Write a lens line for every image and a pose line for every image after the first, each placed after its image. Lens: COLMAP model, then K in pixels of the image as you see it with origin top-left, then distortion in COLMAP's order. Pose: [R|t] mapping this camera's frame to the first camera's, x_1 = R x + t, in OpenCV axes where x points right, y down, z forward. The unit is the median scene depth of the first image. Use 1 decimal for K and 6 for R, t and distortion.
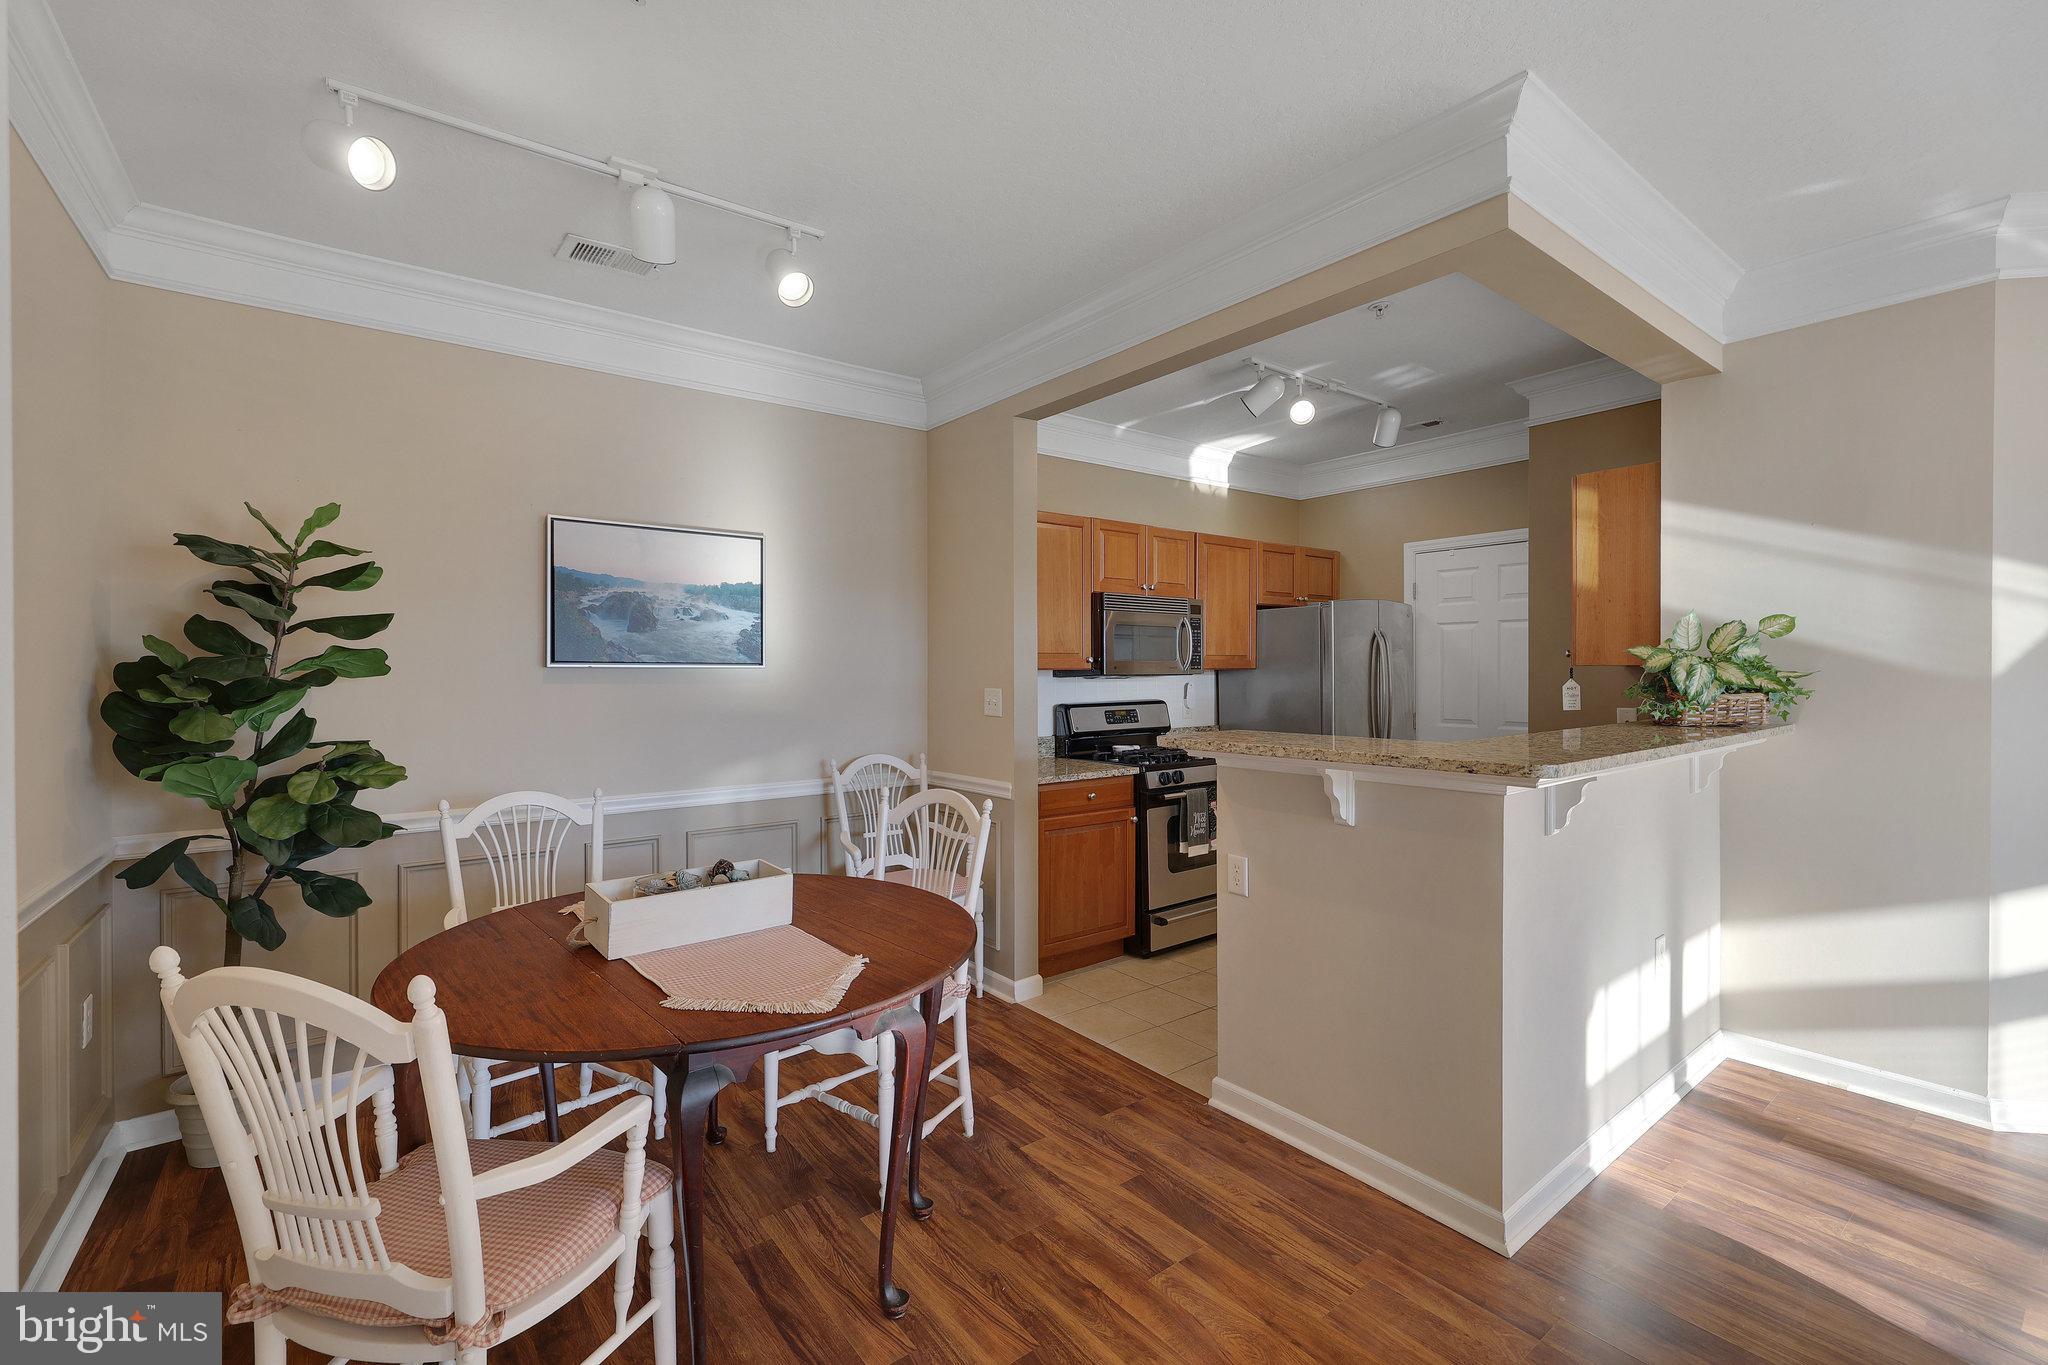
lens RADIAL K [[867.6, 0, 1027.6], [0, 867.6, 679.8], [0, 0, 1]] dist [-0.002532, 0.000126]
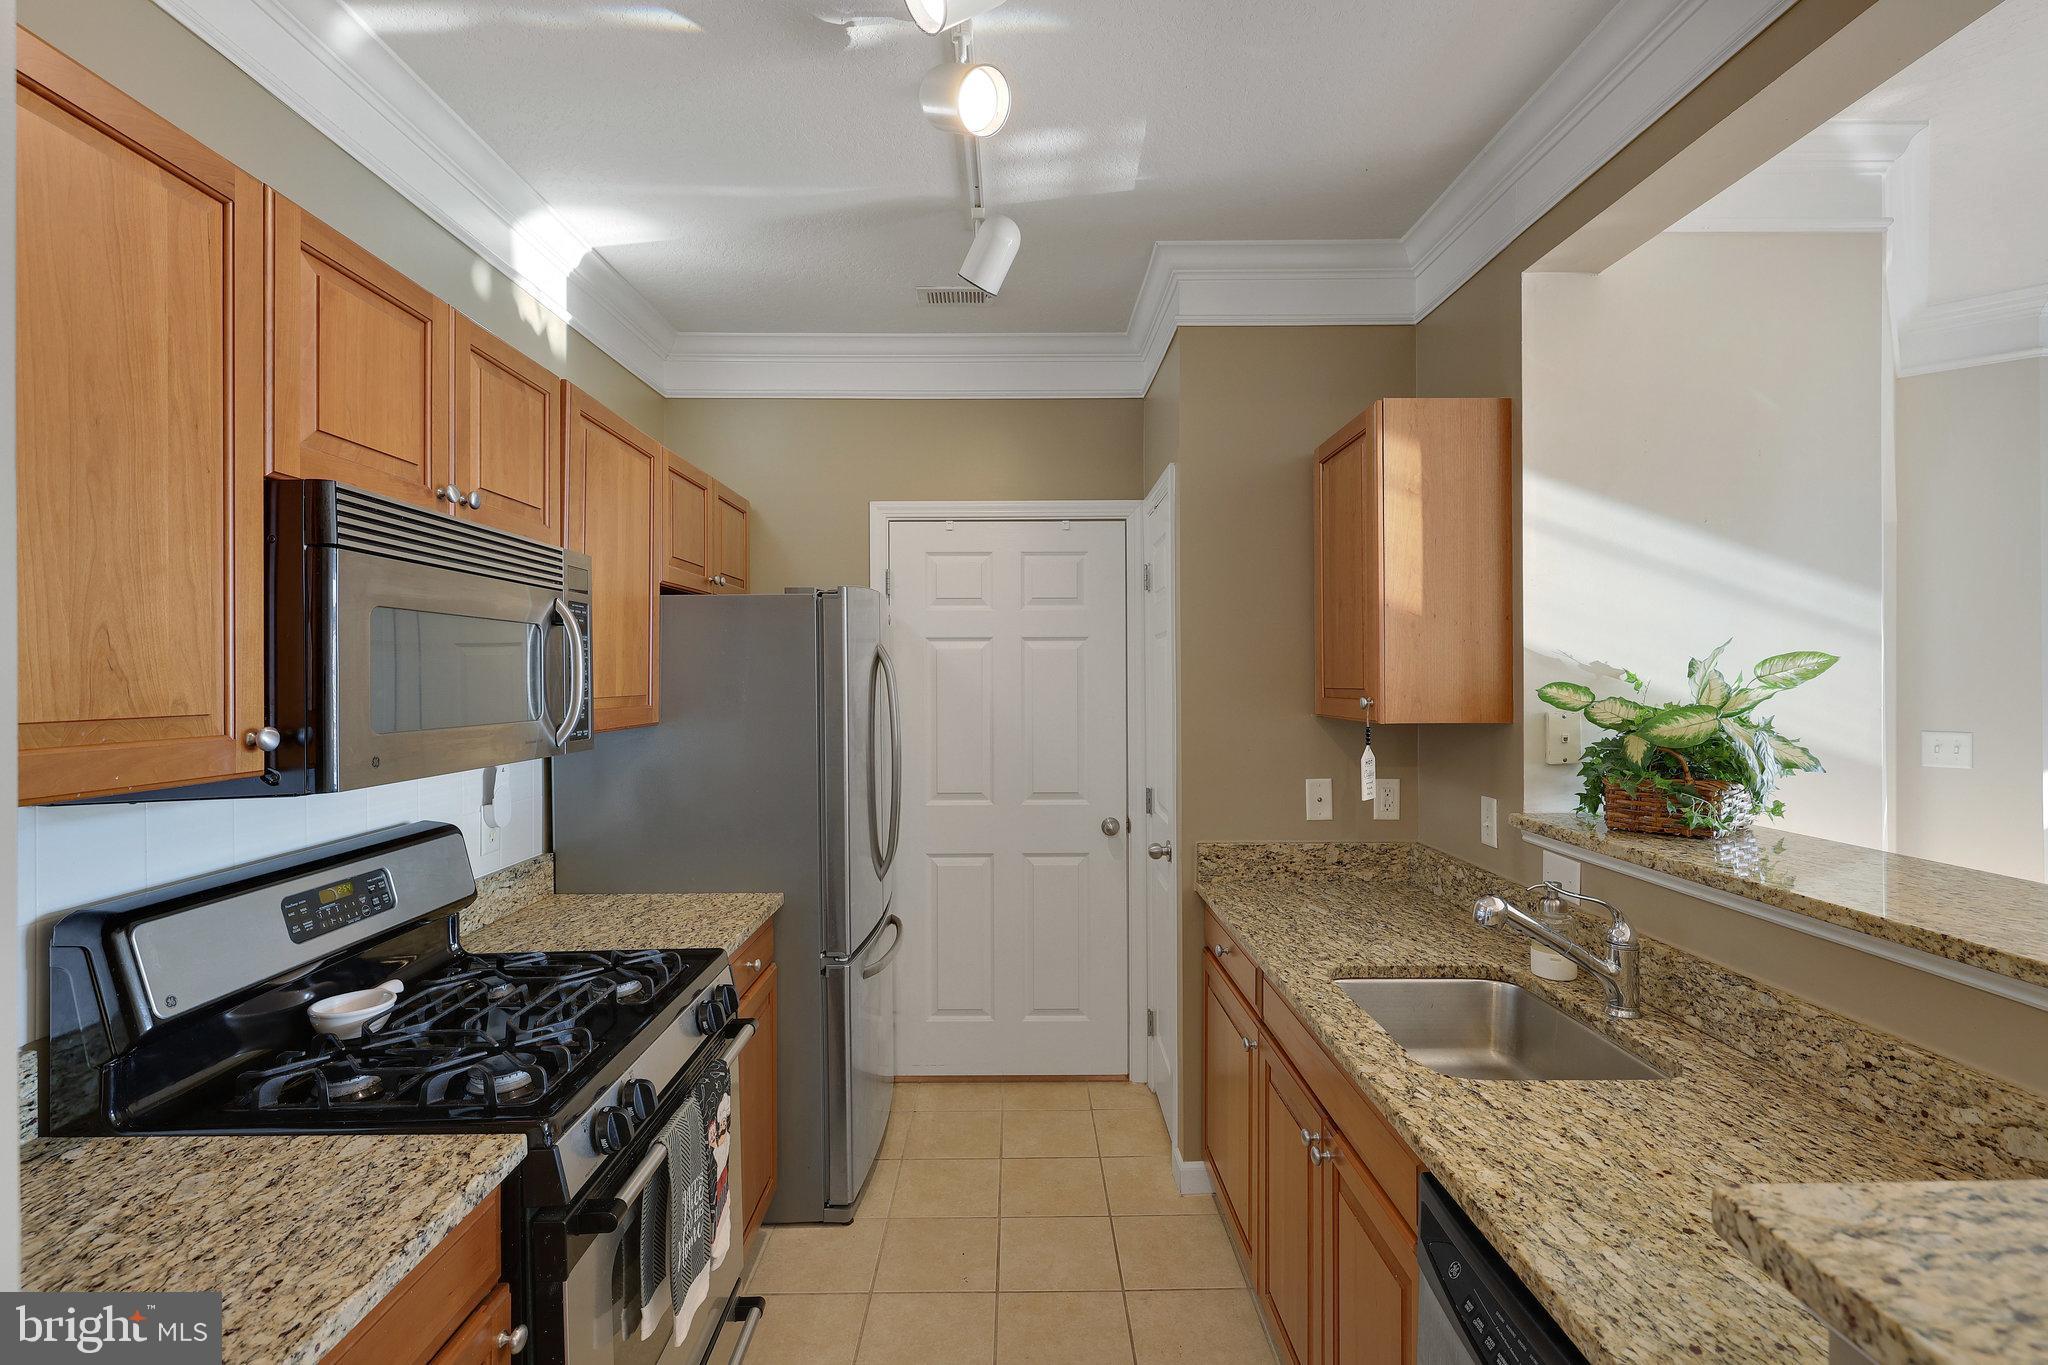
lens RADIAL K [[918.3, 0, 1025.9], [0, 918.3, 670.3], [0, 0, 1]] dist [-0.003963, 0.001711]
pose [[0.601612, 0.007524, 0.798753, -0.007912], [0.011767, 0.999764, -0.018280, -0.037479], [-0.798702, 0.020396, 0.601381, 0.701374]]
